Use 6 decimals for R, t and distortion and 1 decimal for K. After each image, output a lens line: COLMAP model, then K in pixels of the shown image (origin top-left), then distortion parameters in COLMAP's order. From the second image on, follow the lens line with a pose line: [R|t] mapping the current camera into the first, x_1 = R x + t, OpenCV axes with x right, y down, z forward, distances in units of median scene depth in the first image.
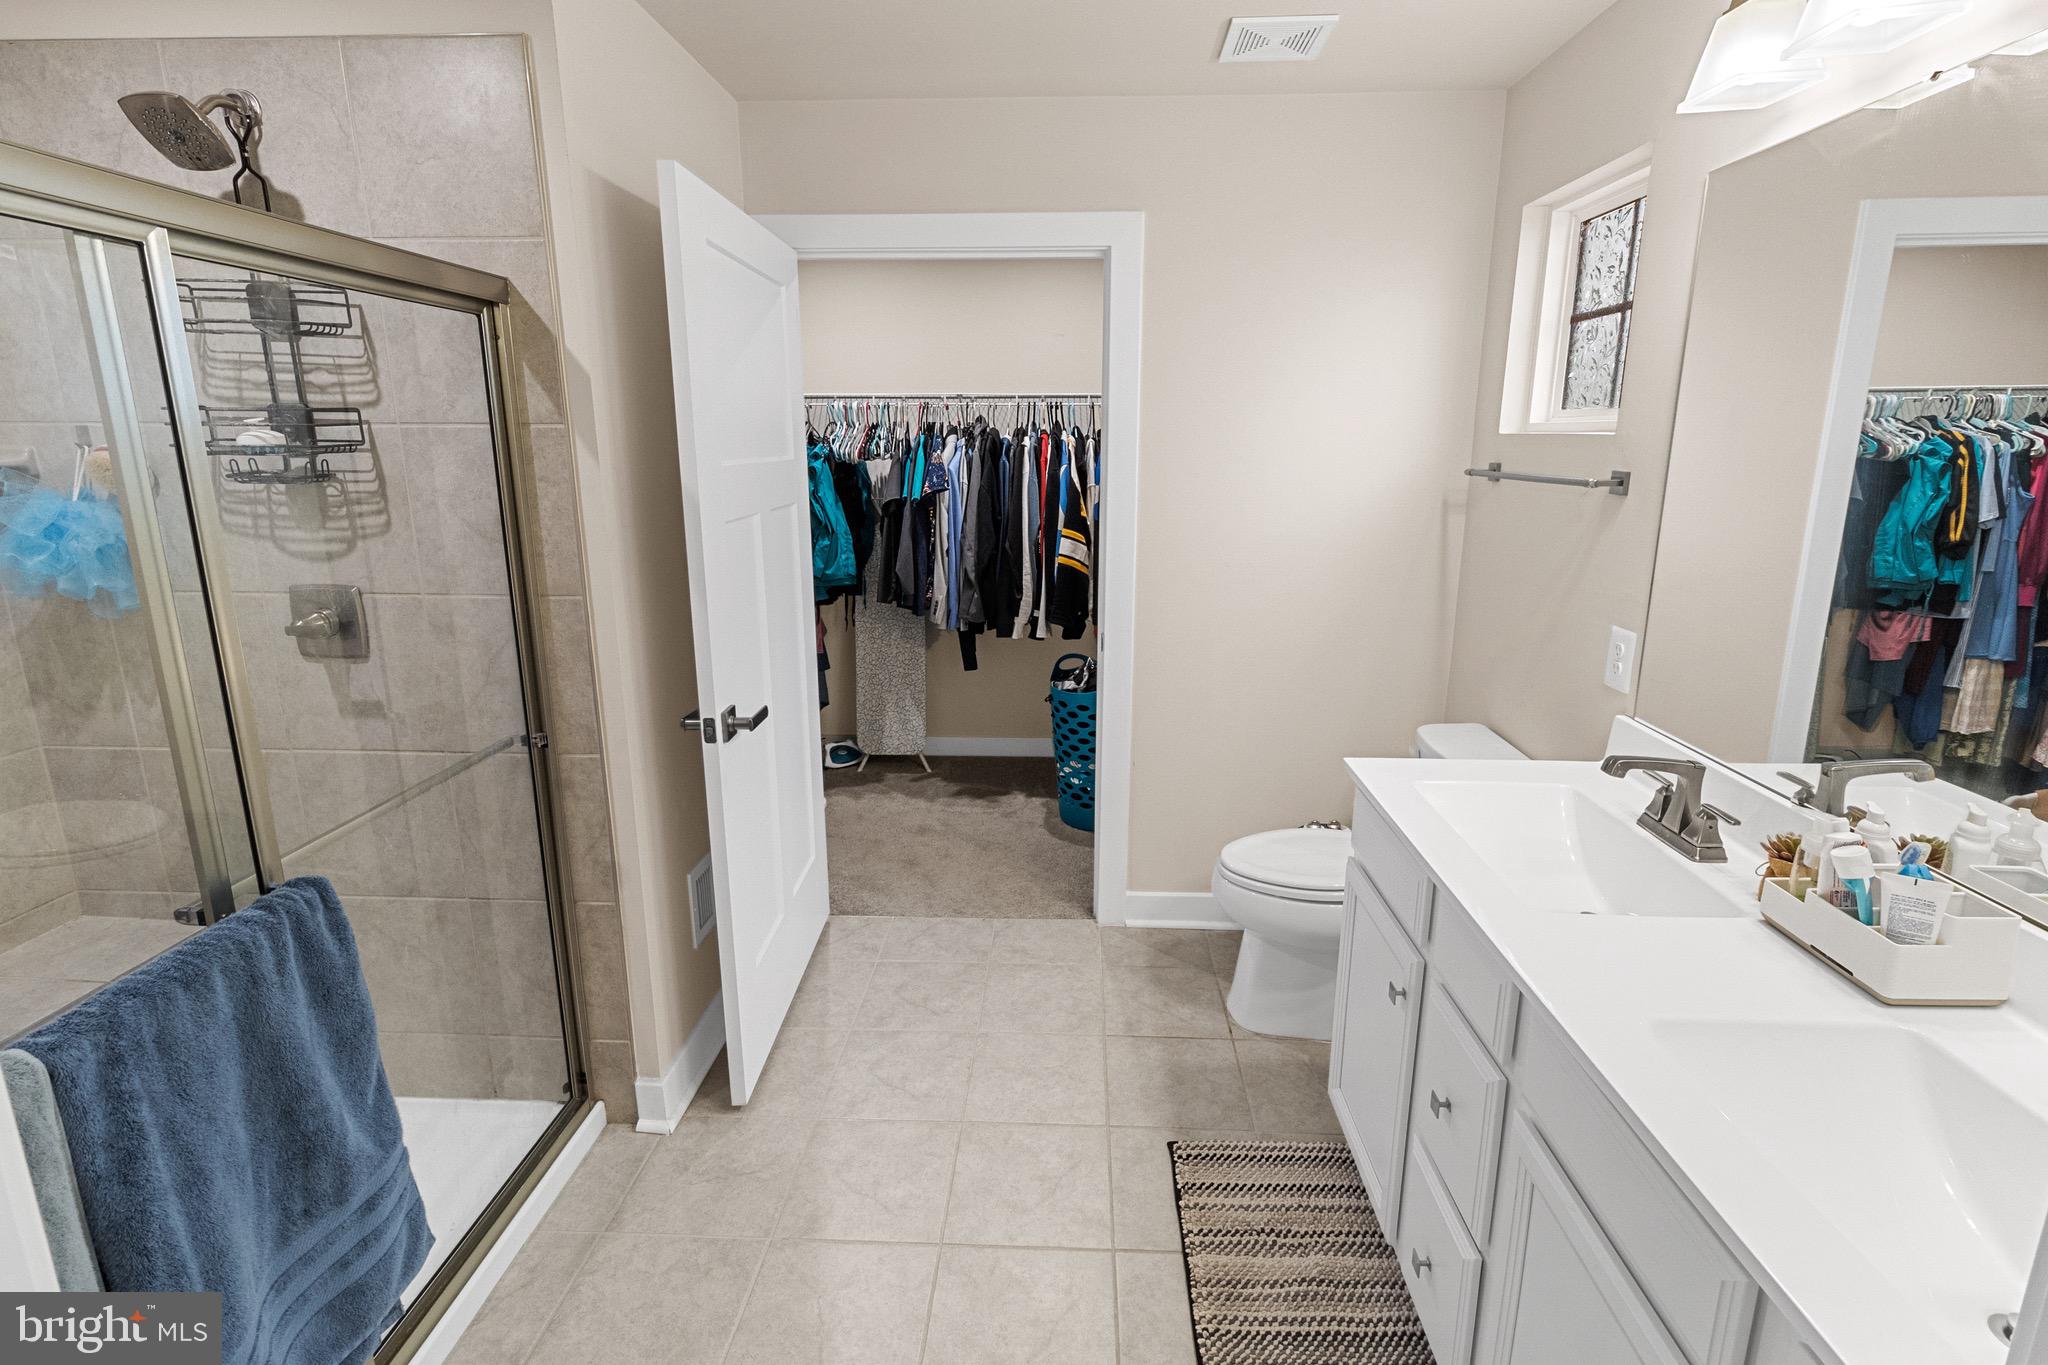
lens RADIAL K [[957.3, 0, 1028.7], [0, 957.3, 655.3], [0, 0, 1]] dist [-0.003702, 0.000433]
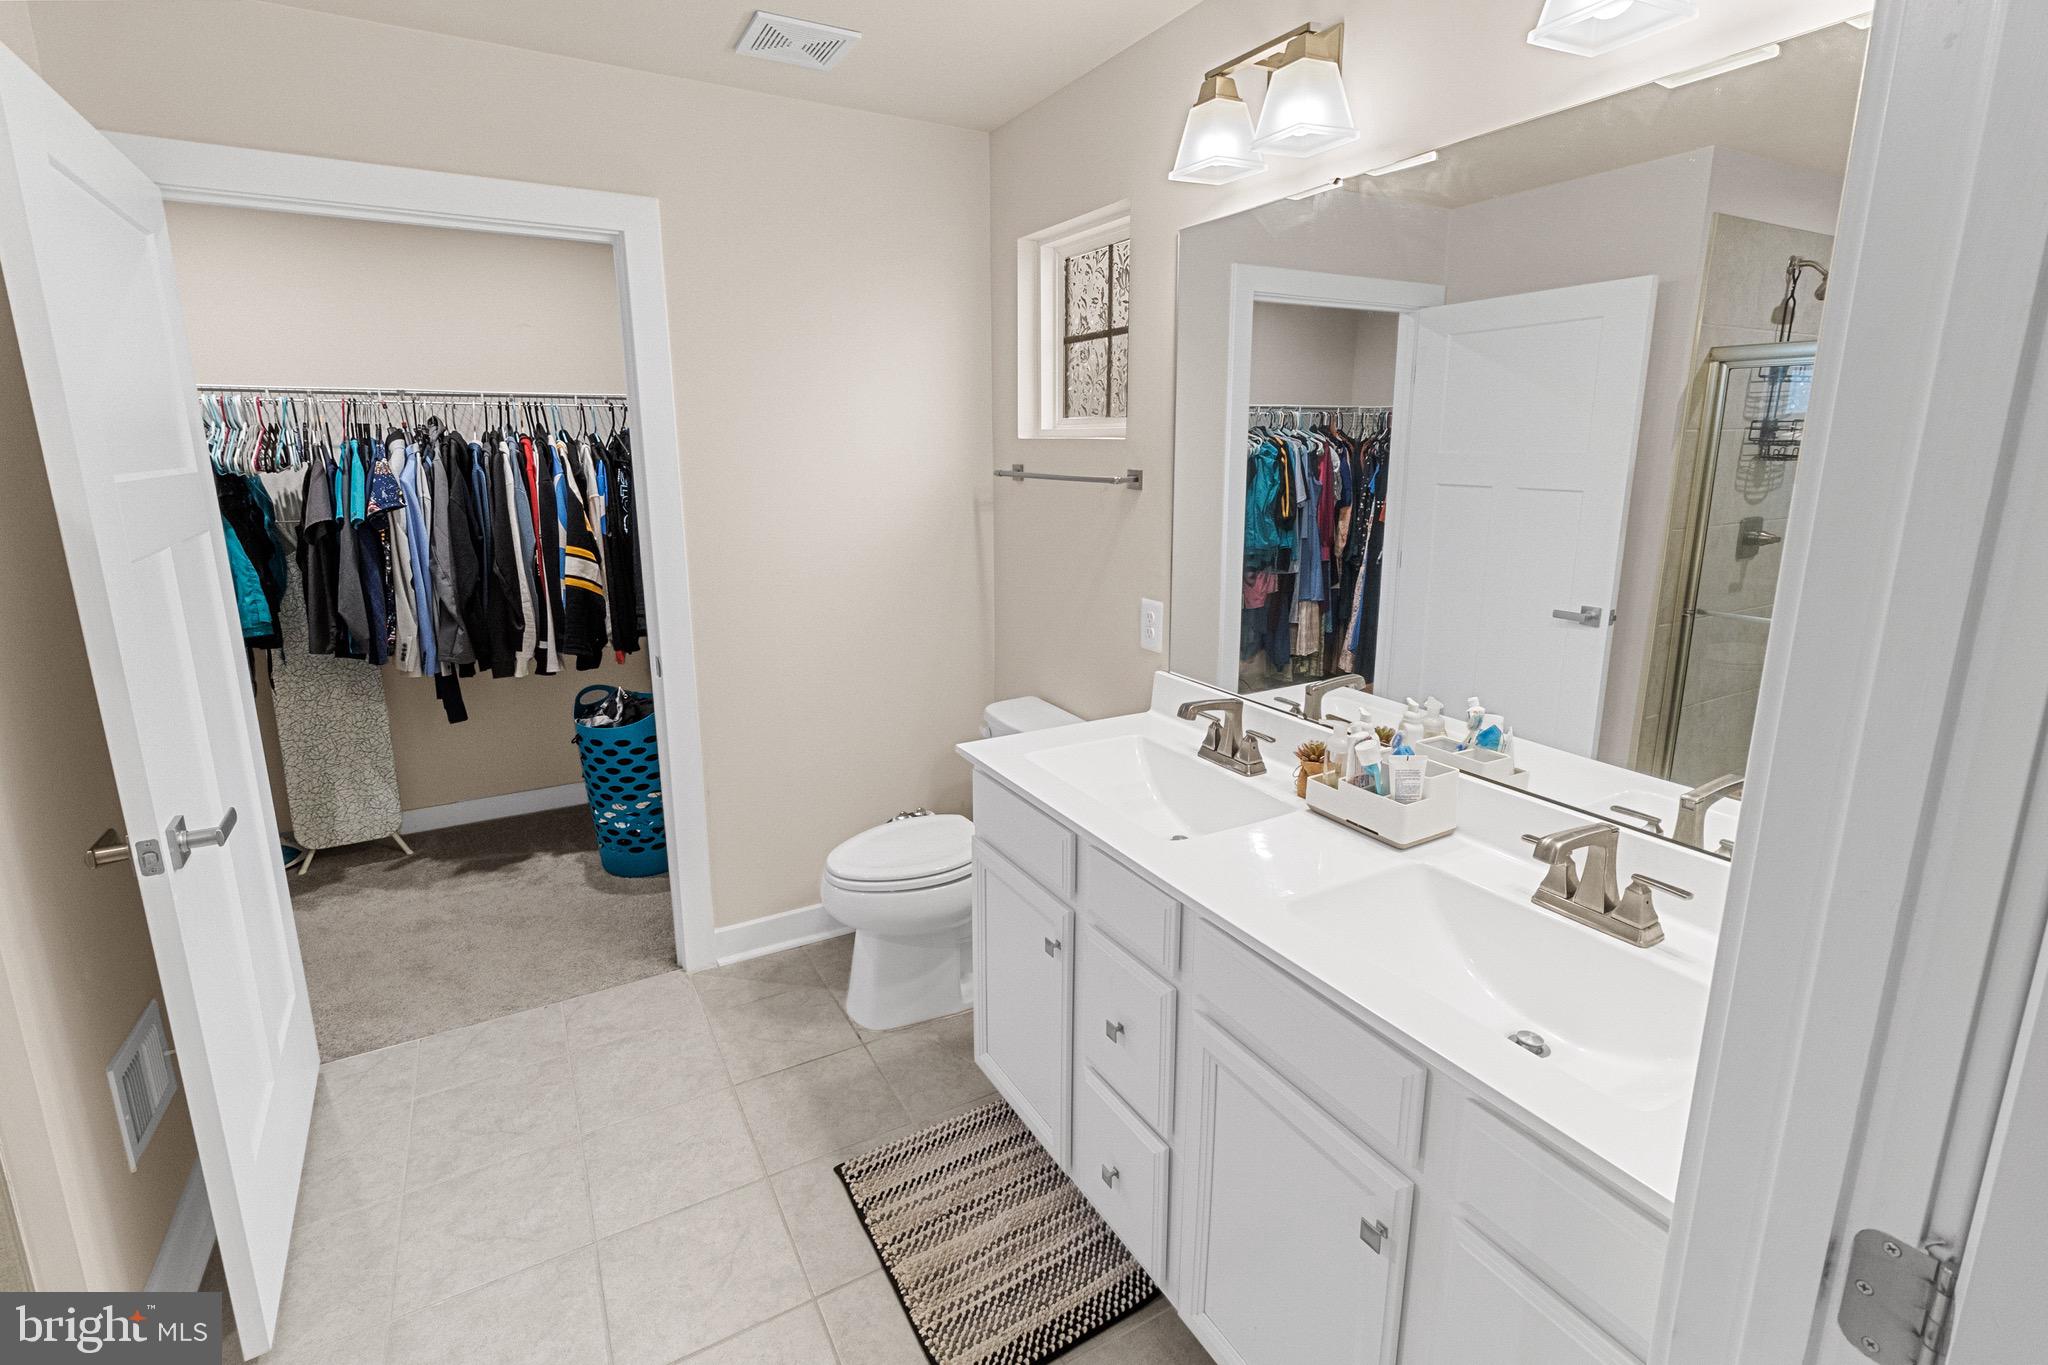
lens RADIAL K [[957.3, 0, 1028.7], [0, 957.3, 655.3], [0, 0, 1]] dist [-0.003702, 0.000433]
pose [[0.838650, -0.117985, 0.531738, -0.130661], [0.120837, 0.992232, 0.029579, -0.010525], [-0.531097, 0.039447, 0.846392, 0.048948]]
